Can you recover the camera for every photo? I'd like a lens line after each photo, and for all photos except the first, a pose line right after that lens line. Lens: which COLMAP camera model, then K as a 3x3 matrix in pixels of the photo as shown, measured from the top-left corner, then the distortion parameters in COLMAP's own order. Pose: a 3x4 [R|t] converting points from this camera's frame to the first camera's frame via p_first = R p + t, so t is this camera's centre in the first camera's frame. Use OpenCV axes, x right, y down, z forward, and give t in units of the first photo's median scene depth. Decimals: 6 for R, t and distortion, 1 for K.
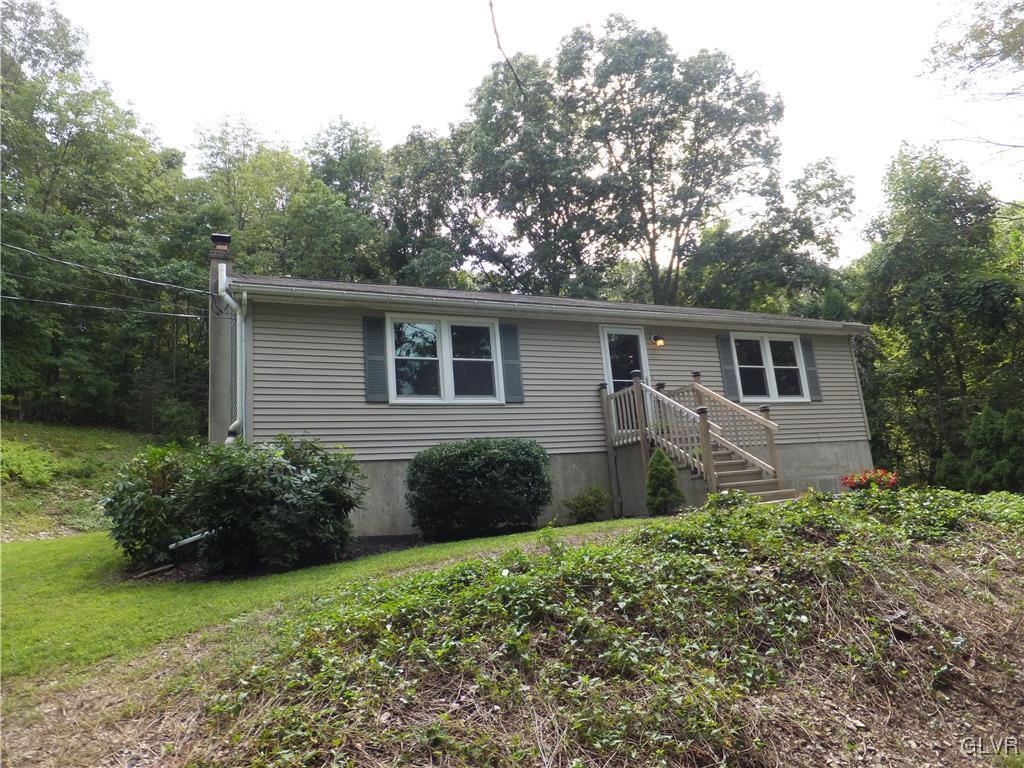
lens RADIAL K [[687.9, 0, 504.1], [0, 687.9, 378.2], [0, 0, 1]] dist [-0.041601, 0.015772]
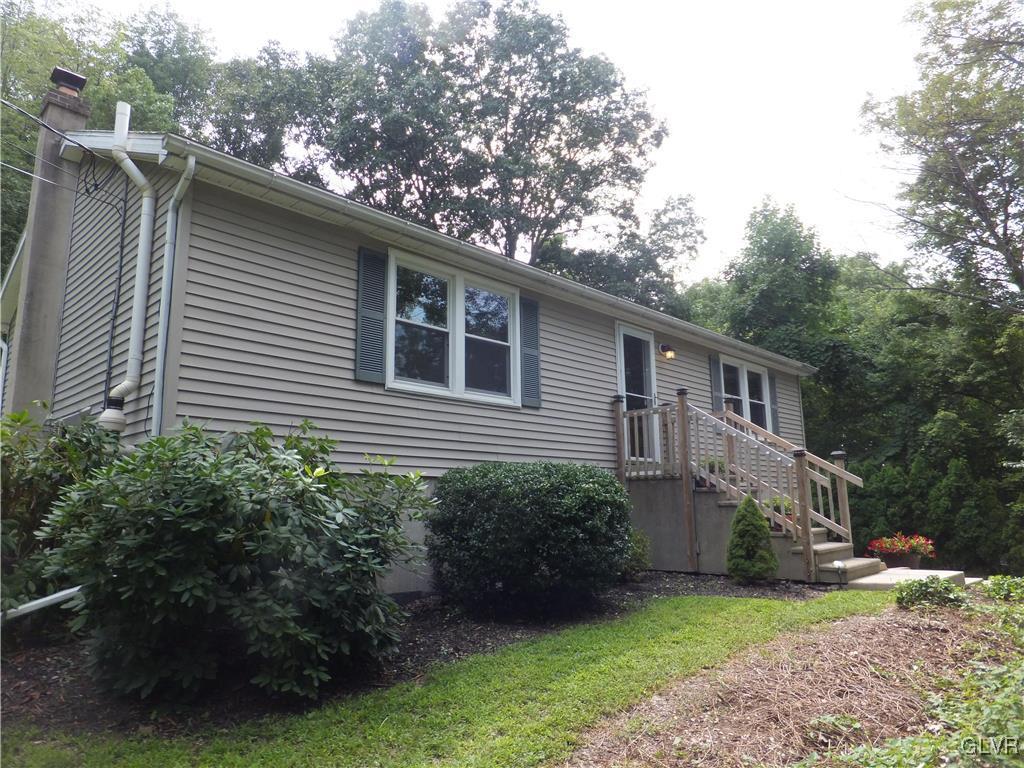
lens RADIAL K [[687.9, 0, 519.4], [0, 687.9, 383.1], [0, 0, 1]] dist [-0.041601, 0.015772]
pose [[0.923789, 0.140803, 0.356073, -0.232160], [-0.146062, 0.989200, -0.012223, 0.018630], [-0.353948, -0.040717, 0.934378, 0.292442]]
